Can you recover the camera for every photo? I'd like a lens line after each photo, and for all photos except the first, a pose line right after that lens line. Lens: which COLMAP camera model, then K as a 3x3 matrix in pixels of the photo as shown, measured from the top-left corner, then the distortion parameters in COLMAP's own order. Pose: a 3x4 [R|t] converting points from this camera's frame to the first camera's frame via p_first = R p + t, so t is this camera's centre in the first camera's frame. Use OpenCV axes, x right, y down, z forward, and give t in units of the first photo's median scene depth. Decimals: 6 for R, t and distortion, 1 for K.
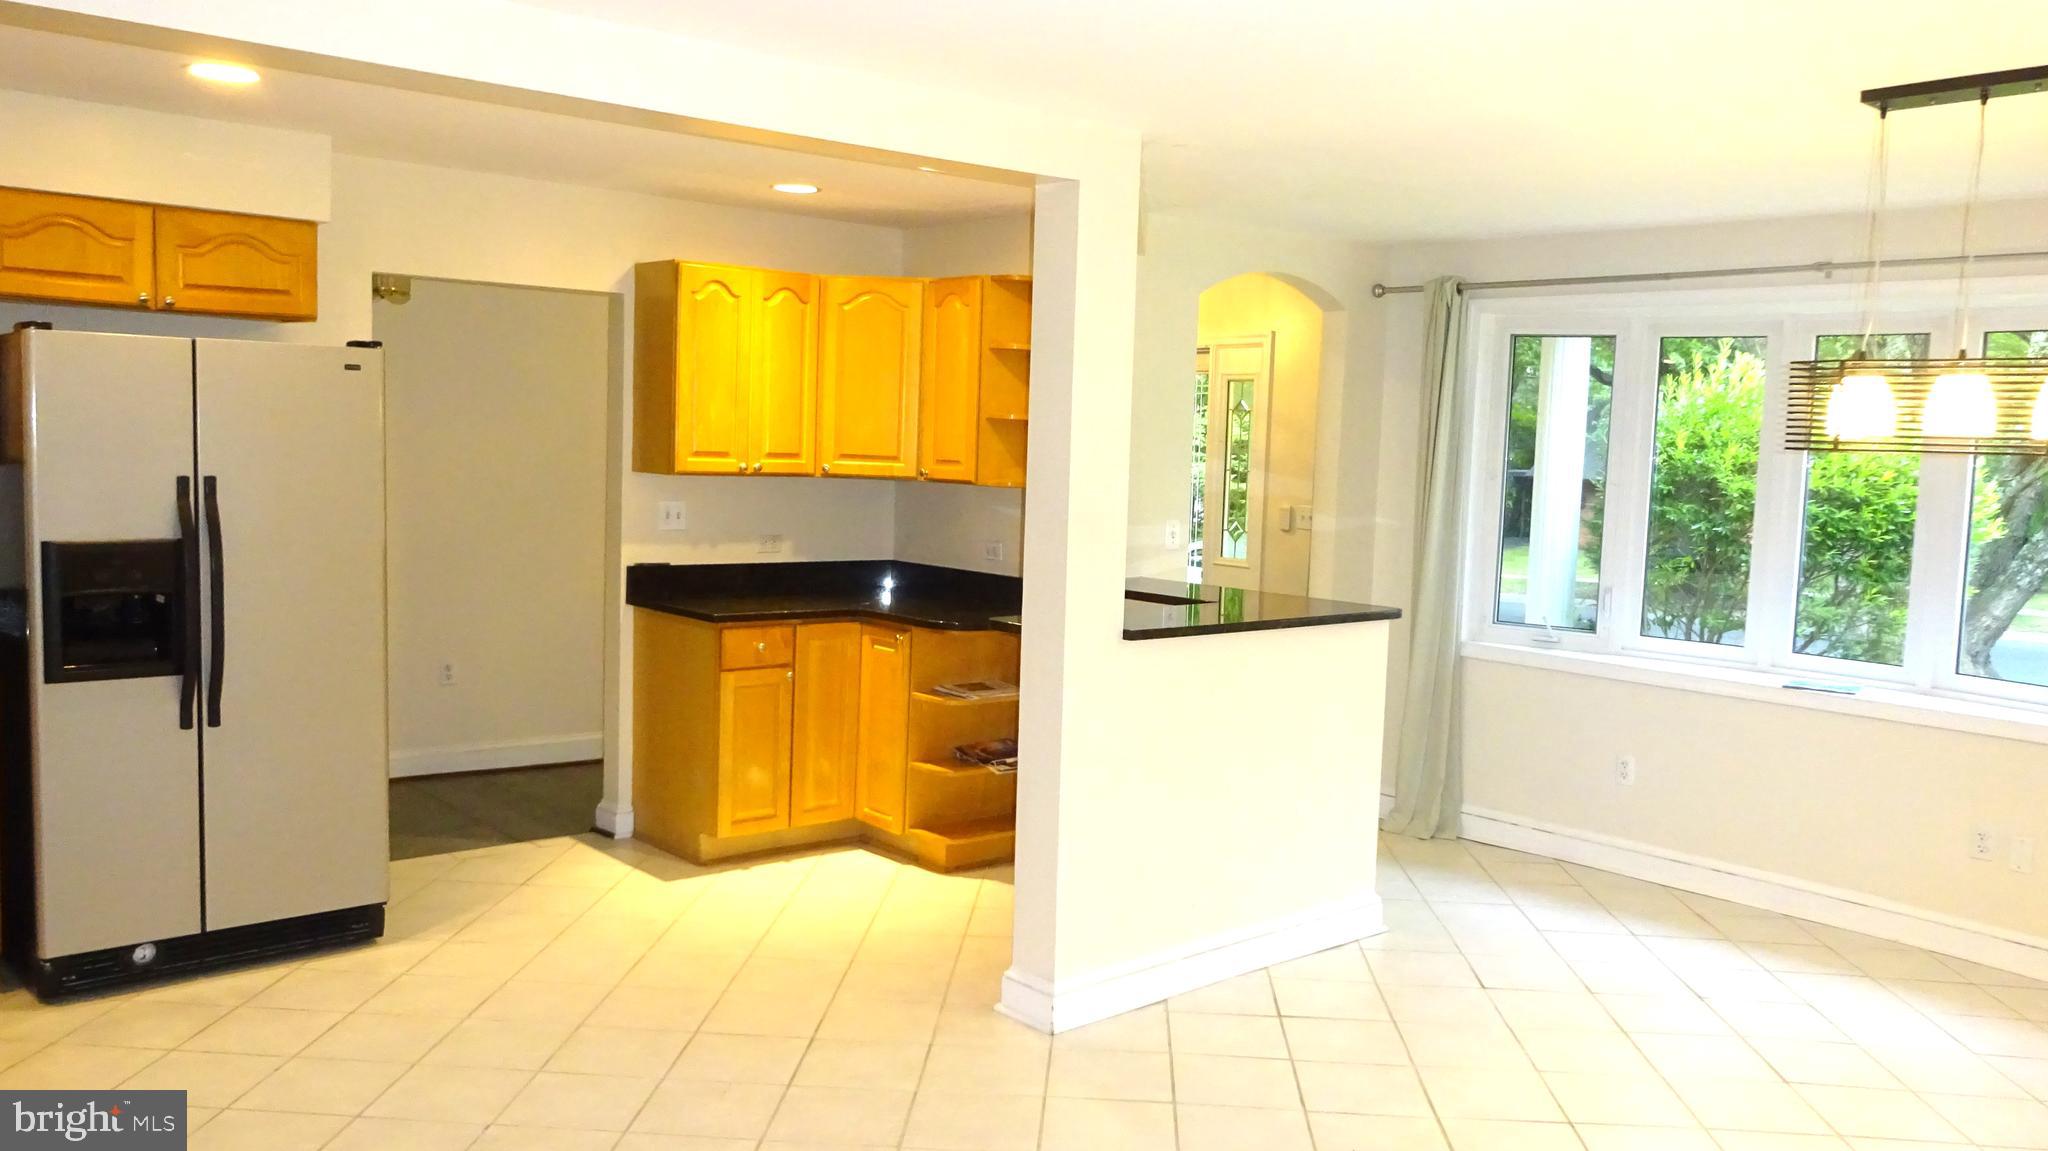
lens RADIAL K [[1582.7, 0, 1022.3], [0, 1582.7, 575.9], [0, 0, 1]] dist [-0.004952, -0.011799]
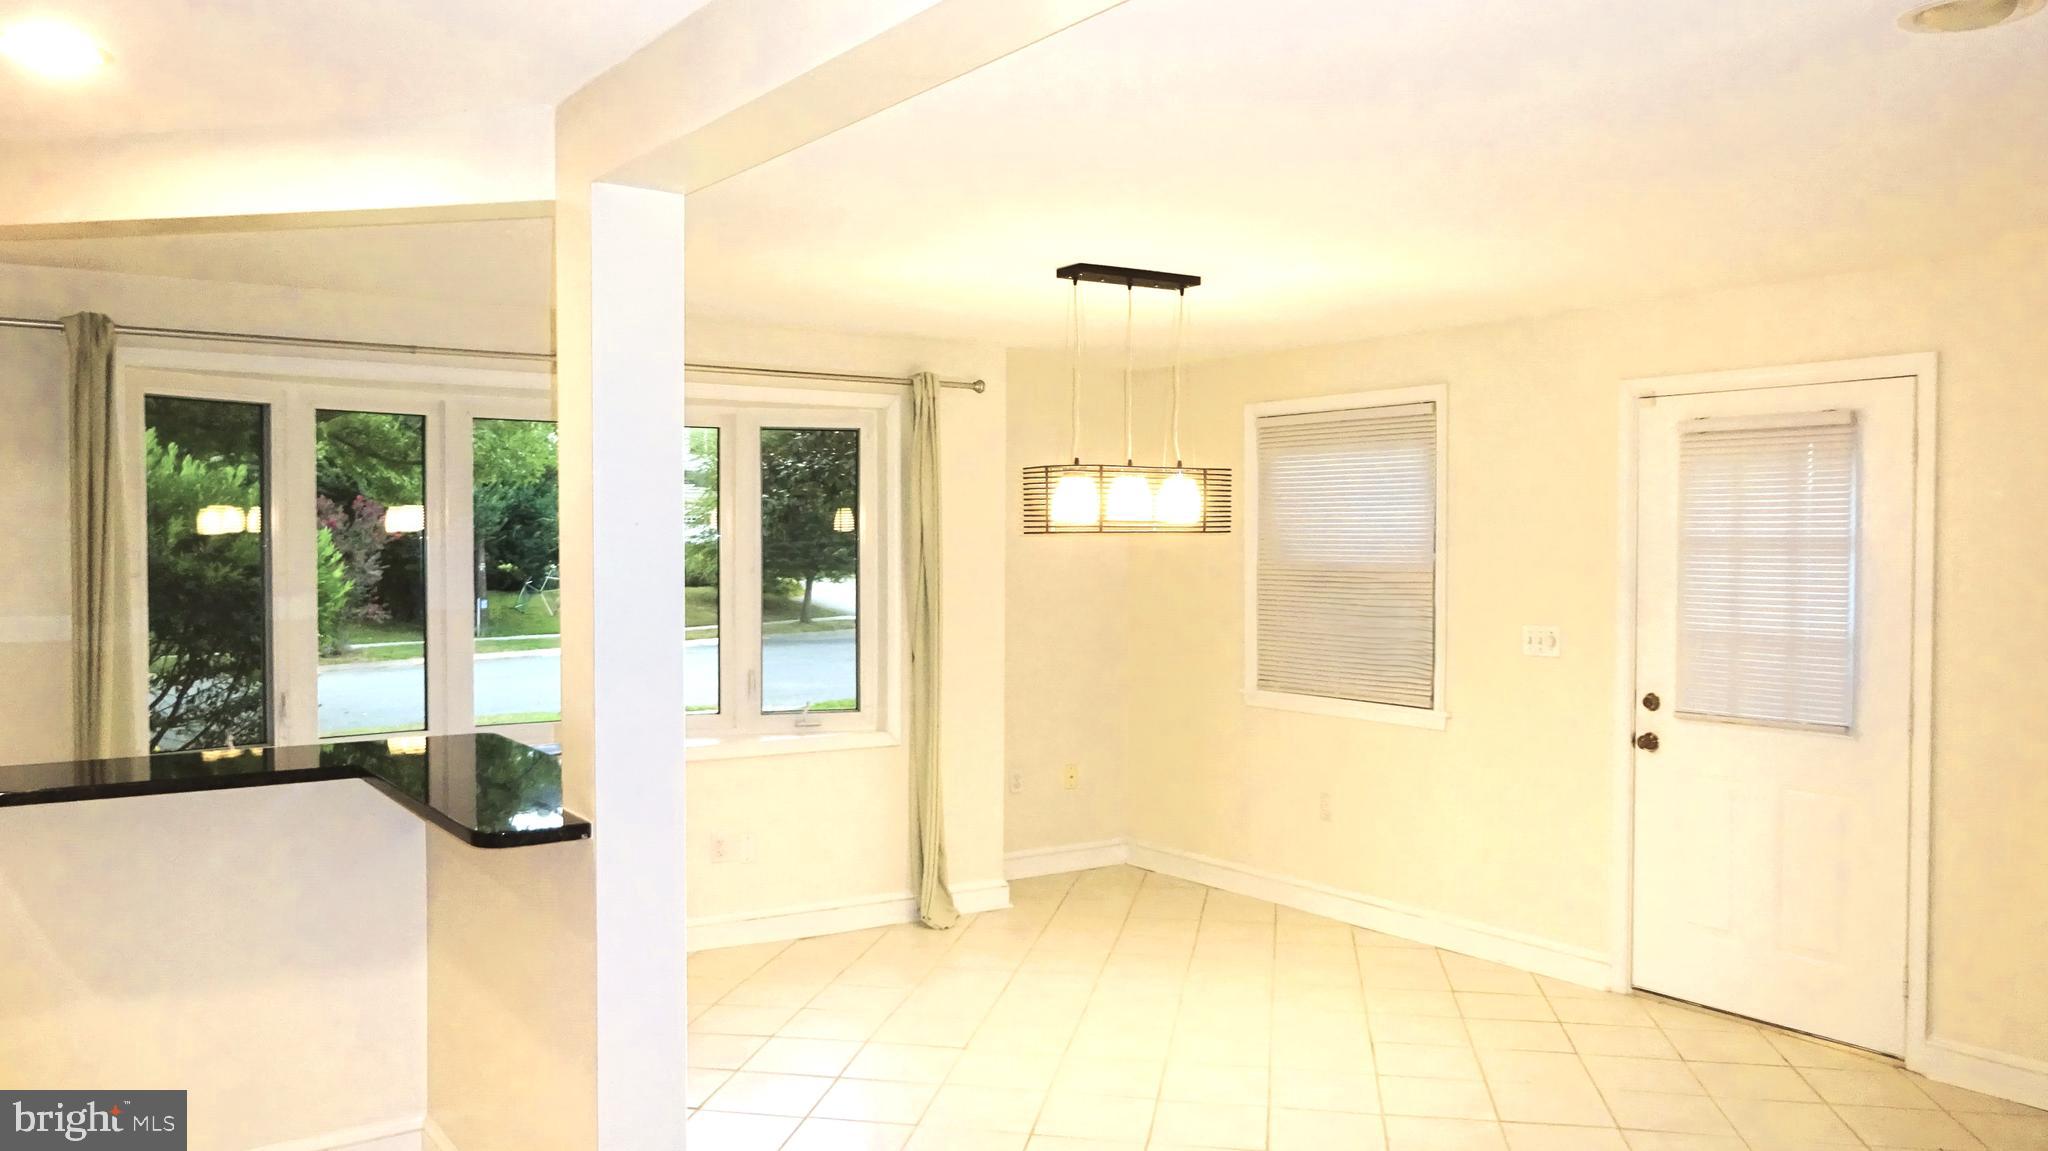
lens RADIAL K [[1582.7, 0, 1021.4], [0, 1582.7, 567.8], [0, 0, 1]] dist [-0.004952, -0.011799]
pose [[0.107548, -0.055894, 0.992628, -0.643550], [0.091555, 0.994733, 0.046093, -0.093332], [-0.989975, 0.085923, 0.112099, 0.729350]]
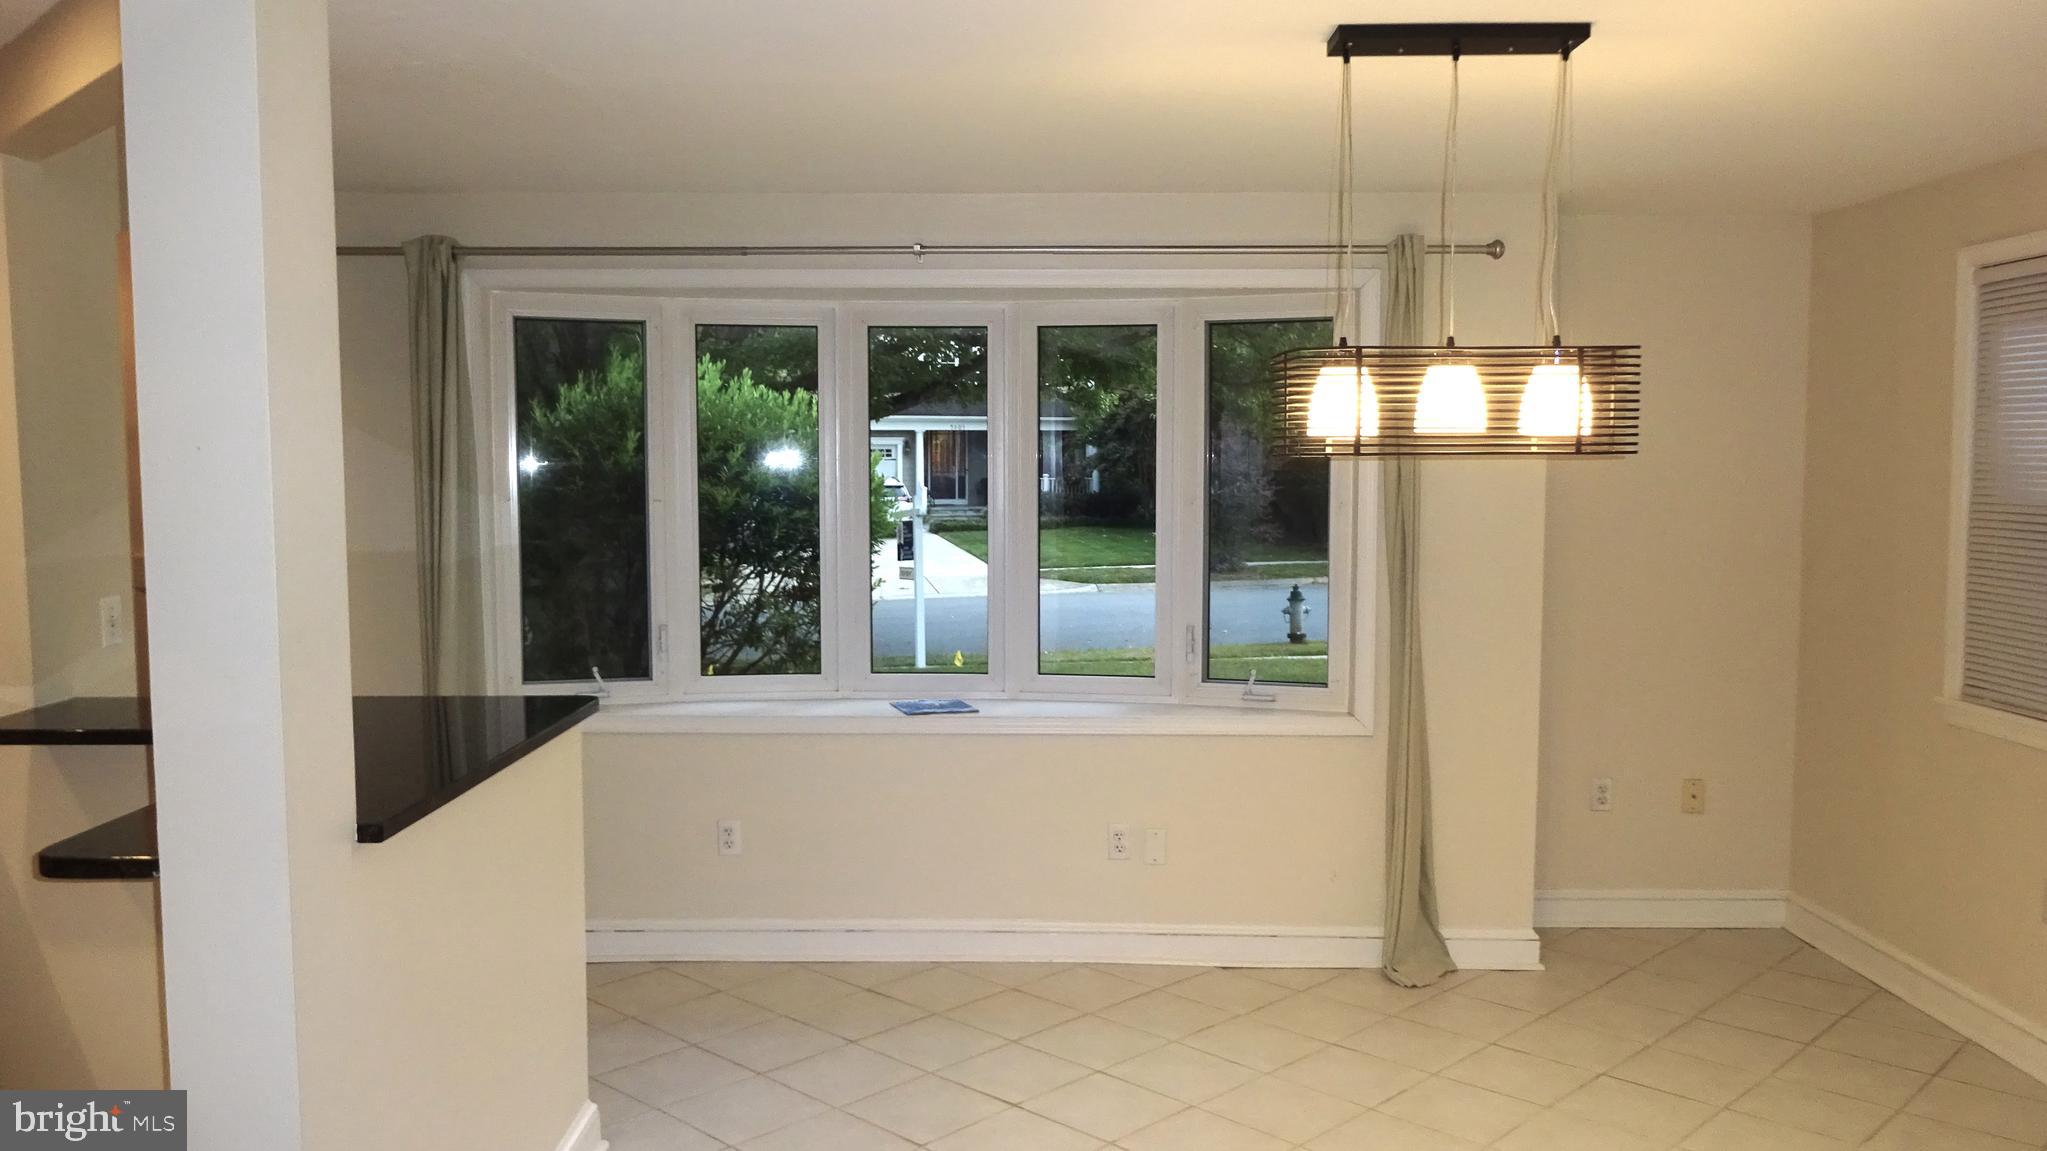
lens RADIAL K [[1581.9, 0, 1020.2], [0, 1581.9, 570.5], [0, 0, 1]] dist [-0.004952, -0.011799]
pose [[0.661933, -0.091044, 0.744013, -0.184732], [0.092288, 0.994943, 0.039644, -0.054247], [-0.743860, 0.042421, 0.666988, 0.456989]]
